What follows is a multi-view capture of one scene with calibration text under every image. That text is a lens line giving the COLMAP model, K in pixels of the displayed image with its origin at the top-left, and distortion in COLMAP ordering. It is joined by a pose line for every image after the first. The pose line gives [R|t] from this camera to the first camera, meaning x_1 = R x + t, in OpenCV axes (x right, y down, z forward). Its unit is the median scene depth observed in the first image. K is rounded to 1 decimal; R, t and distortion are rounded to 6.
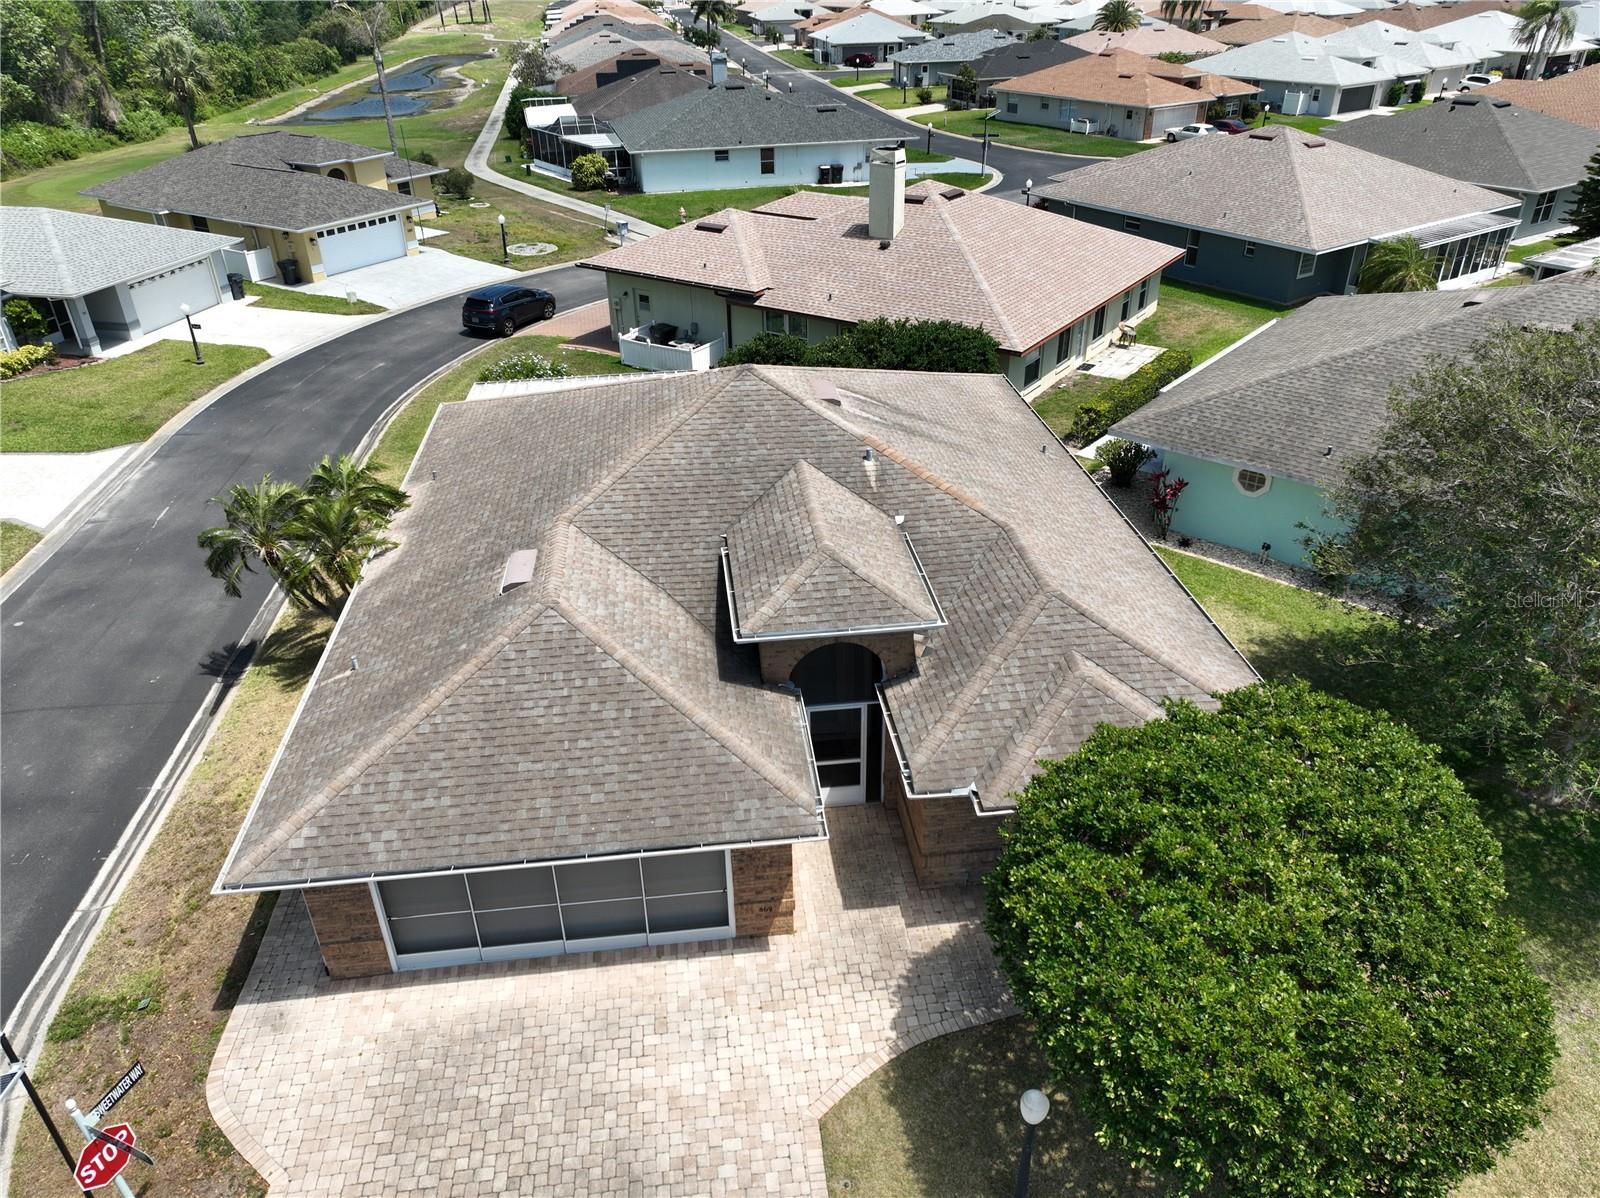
lens RADIAL K [[1124.7, 0, 800.0], [0, 1124.7, 599.0], [0, 0, 1]] dist [-0.004027, 0.020270]
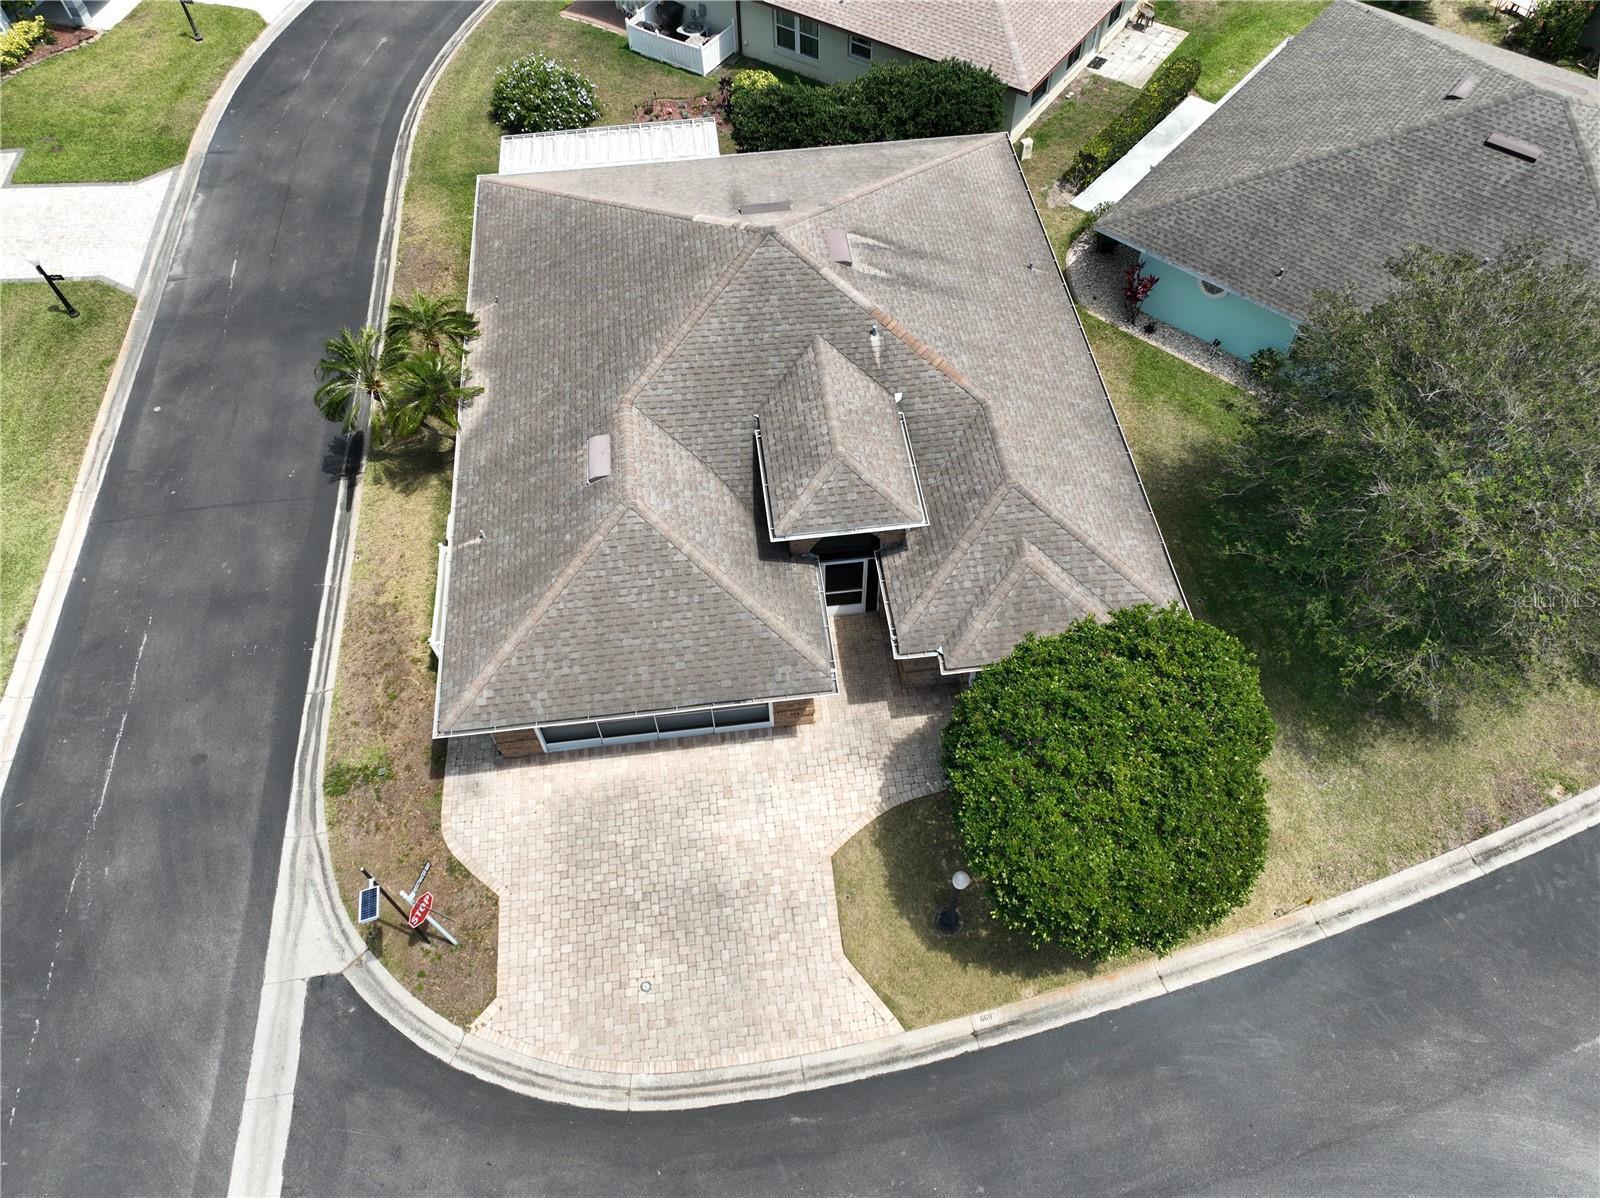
lens RADIAL K [[1123.8, 0, 800.0], [0, 1123.8, 599.0], [0, 0, 1]] dist [0.005443, 0.007157]
pose [[0.999998, -0.001658, -0.000737, -0.022377], [0.001814, 0.904556, 0.426350, -0.476759], [-0.000040, -0.426351, 0.904558, -0.252633]]
